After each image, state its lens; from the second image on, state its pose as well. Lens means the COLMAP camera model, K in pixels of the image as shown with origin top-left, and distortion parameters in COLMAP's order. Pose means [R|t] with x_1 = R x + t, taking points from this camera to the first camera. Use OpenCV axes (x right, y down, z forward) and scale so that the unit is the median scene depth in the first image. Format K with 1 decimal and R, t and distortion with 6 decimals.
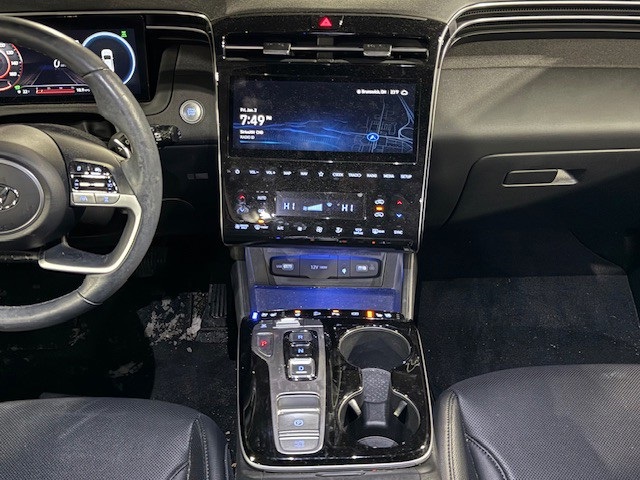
lens RADIAL K [[749.4, 0, 321.2], [0, 749.4, 238.6], [0, 0, 1]] dist [0.082022, 0.000000]
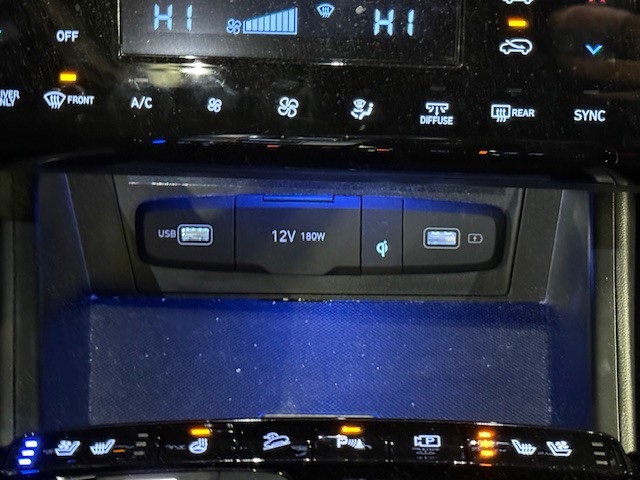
lens RADIAL K [[1339.9, 0, 336.0], [0, 1339.9, 229.0], [0, 0, 1]] dist [0.090895, 0.000000]
pose [[0.999964, -0.007637, -0.003722, 0.015090], [0.007874, 0.997627, 0.068401, -0.001364], [0.003191, -0.068427, 0.997651, 0.500320]]
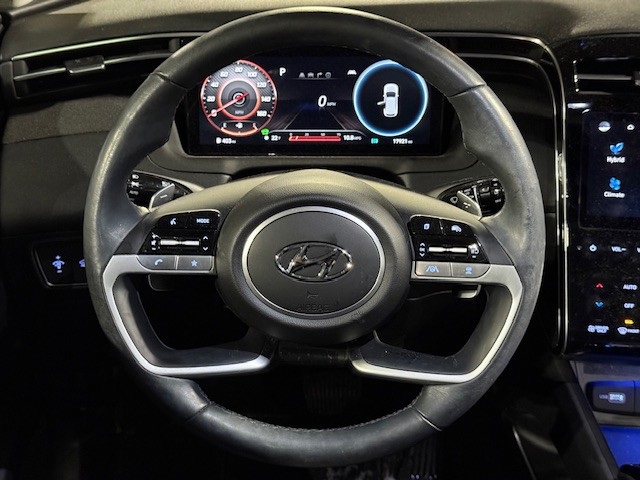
lens RADIAL K [[915.0, 0, 316.5], [0, 915.0, 246.6], [0, 0, 1]] dist [0.134889, 0.000000]
pose [[0.999523, 0.030114, -0.006868, -0.343679], [-0.030840, 0.985296, -0.168051, 0.057357], [0.001707, 0.168183, 0.985754, 0.150199]]
